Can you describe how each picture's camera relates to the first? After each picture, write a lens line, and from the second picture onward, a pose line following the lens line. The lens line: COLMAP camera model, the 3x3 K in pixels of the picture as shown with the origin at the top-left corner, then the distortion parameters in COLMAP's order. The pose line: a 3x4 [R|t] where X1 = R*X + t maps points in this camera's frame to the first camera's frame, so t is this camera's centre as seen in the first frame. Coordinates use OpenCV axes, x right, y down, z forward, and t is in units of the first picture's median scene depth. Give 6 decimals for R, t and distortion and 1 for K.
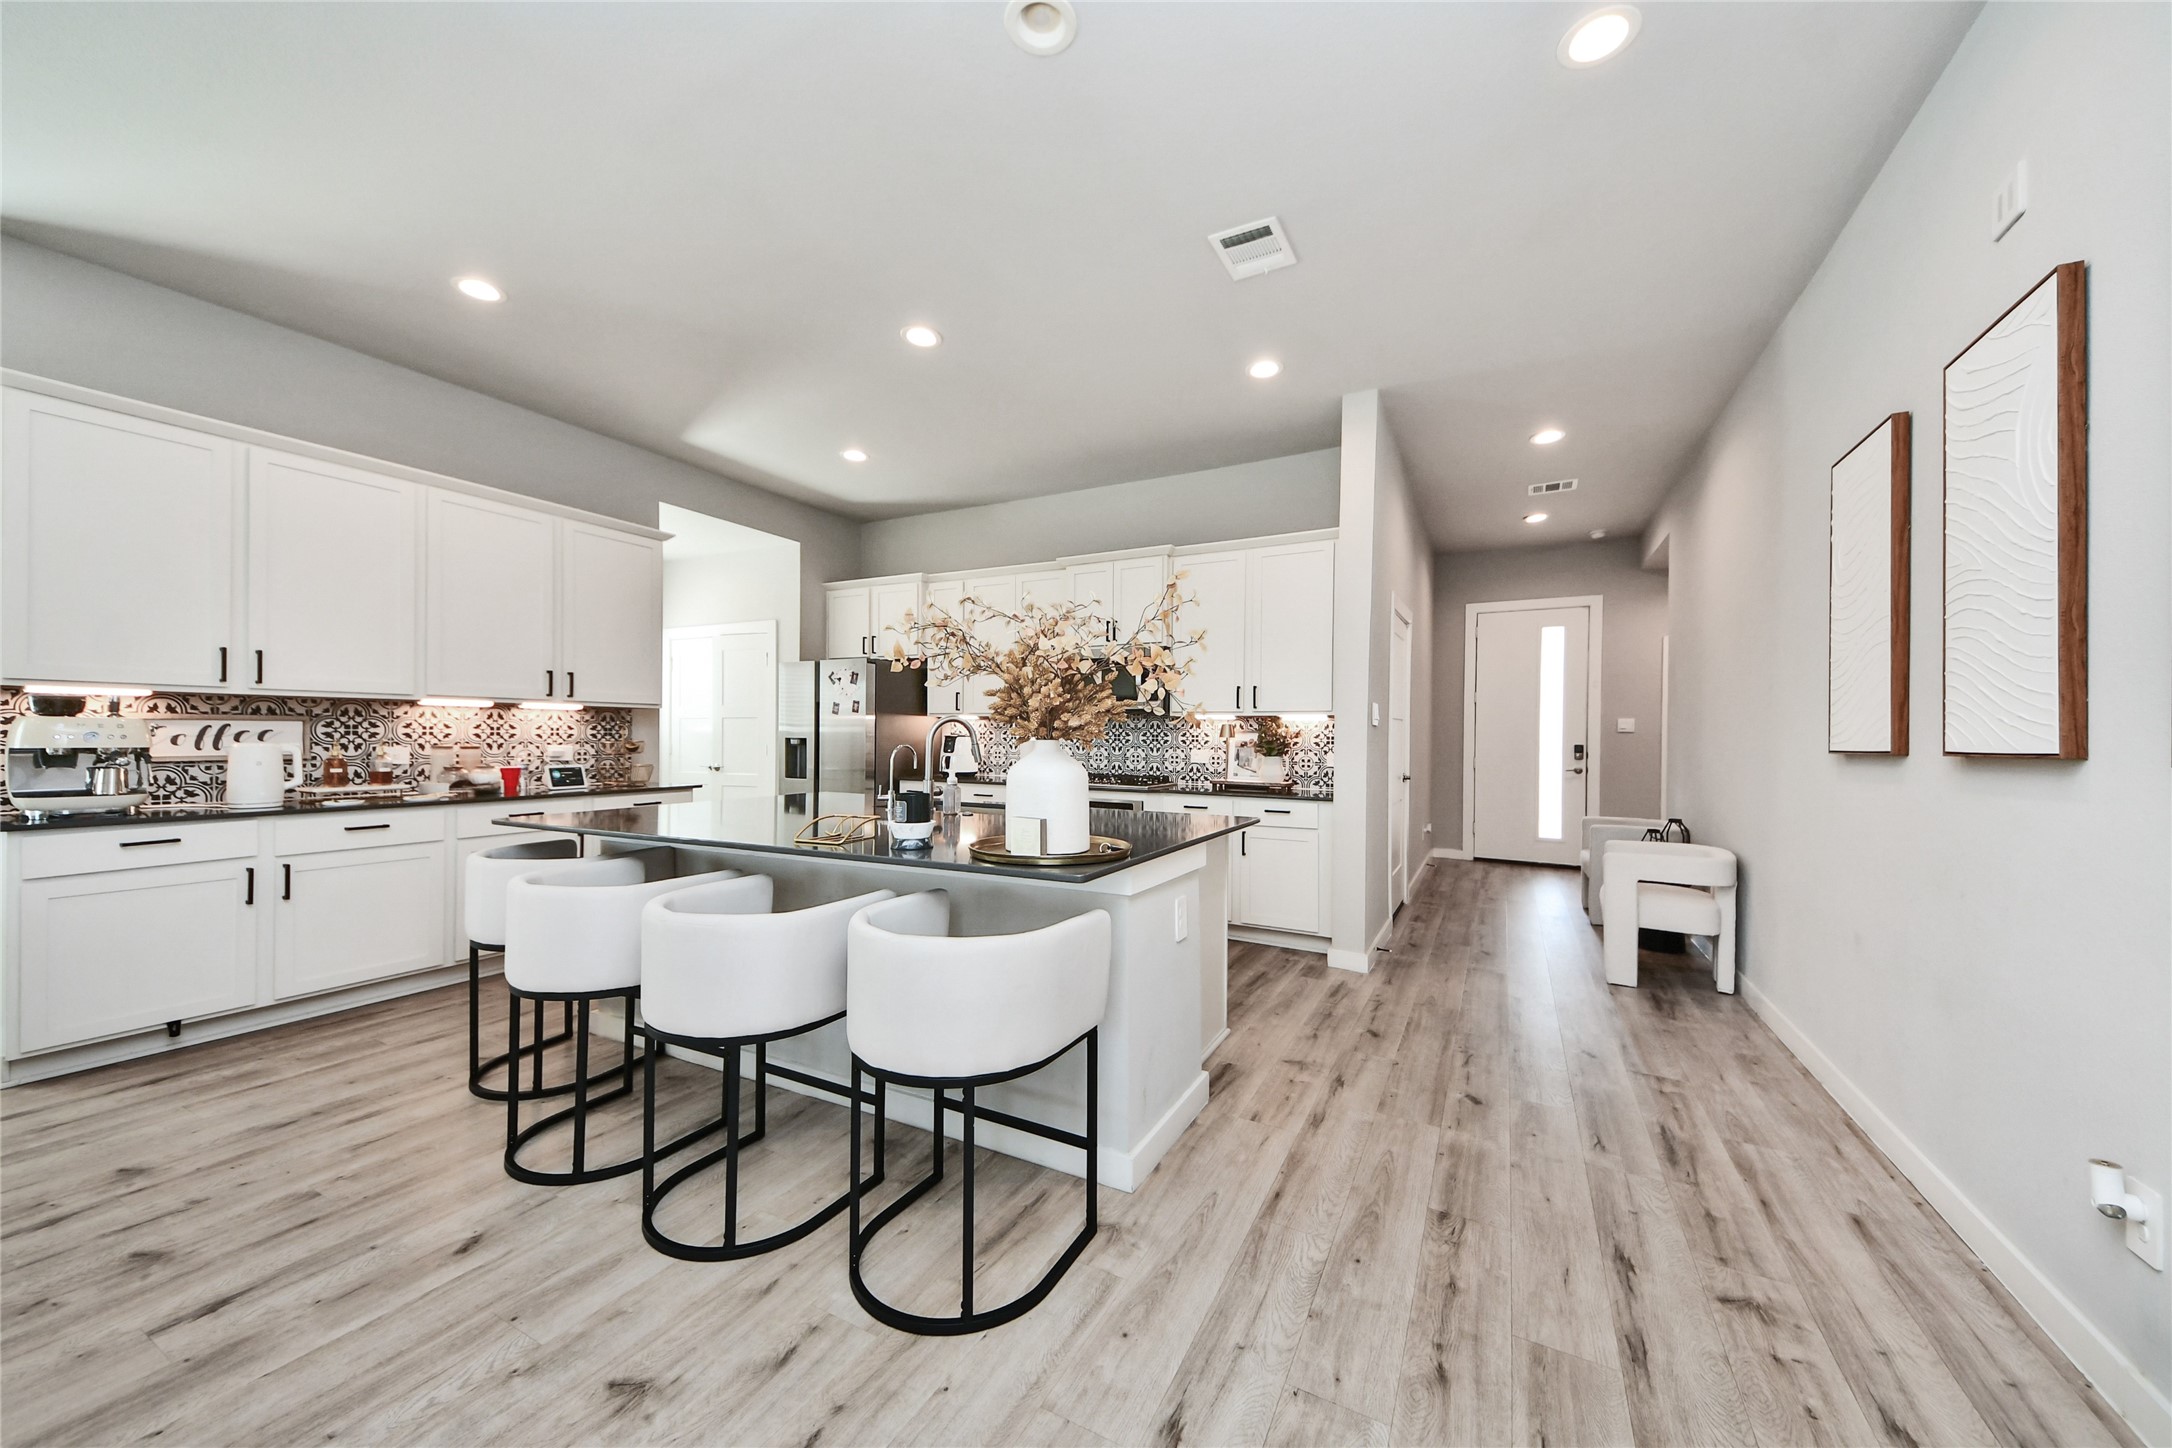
lens RADIAL K [[763.1, 0, 1118.1], [0, 763.1, 735.2], [0, 0, 1]] dist [0.013163, -0.002884]
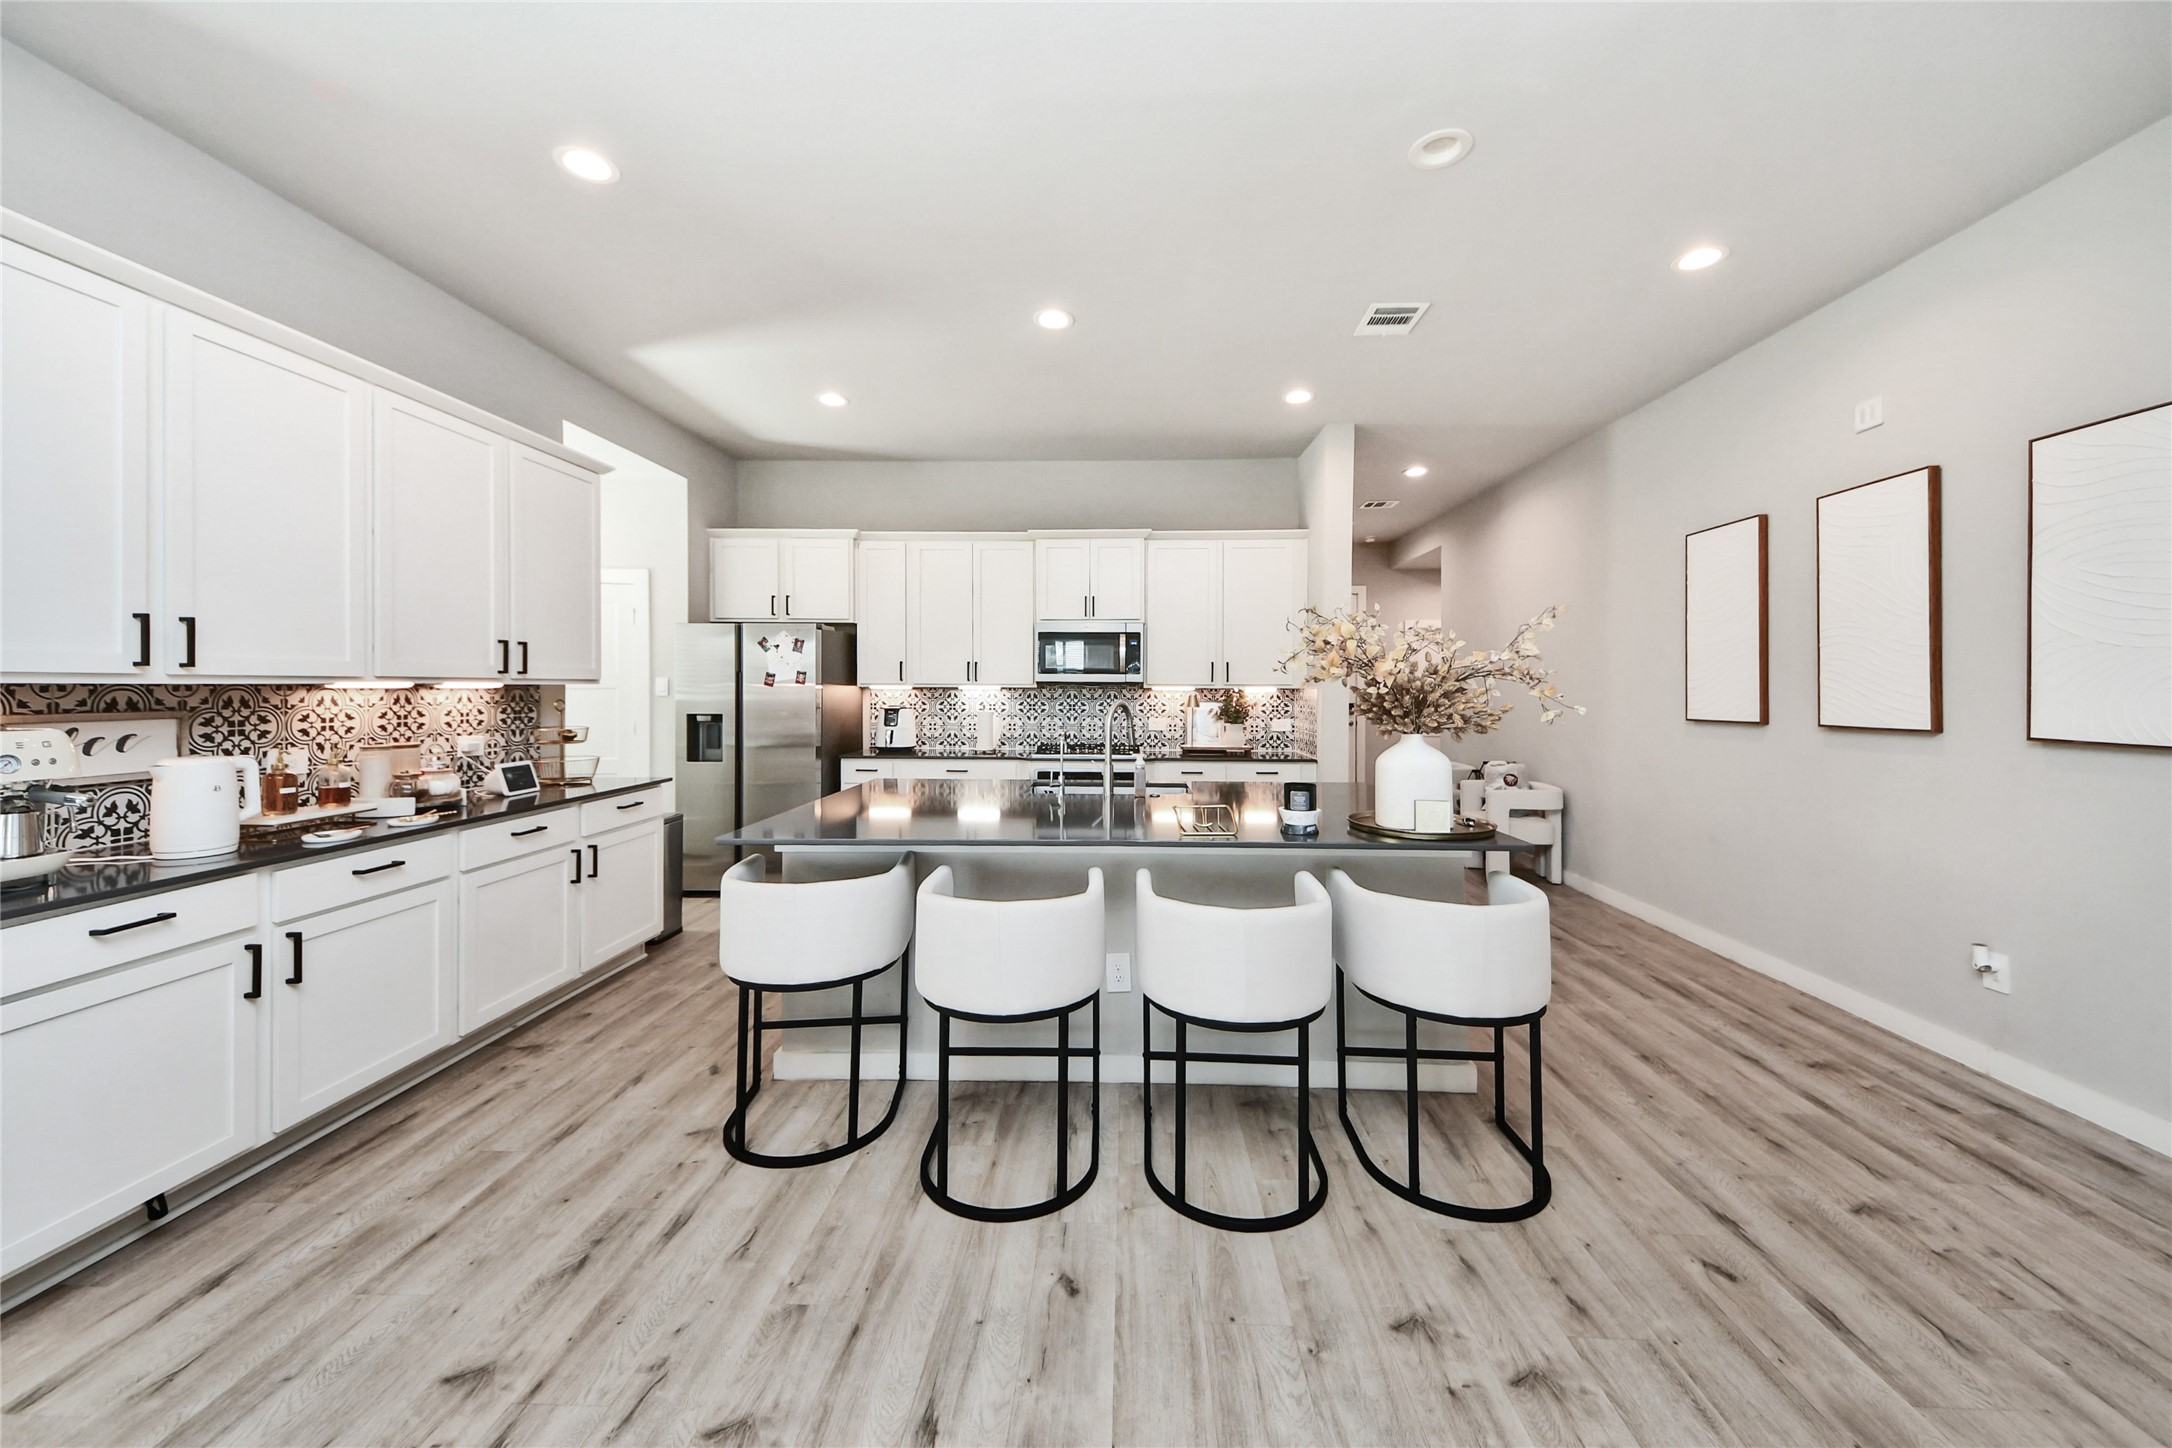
lens RADIAL K [[763.1, 0, 1128.1], [0, 763.1, 679.6], [0, 0, 1]] dist [0.013163, -0.002884]
pose [[0.904262, 0.003455, 0.426964, -0.529735], [0.003914, 0.999858, -0.016379, -0.025625], [-0.426960, 0.016482, 0.904120, 0.053846]]
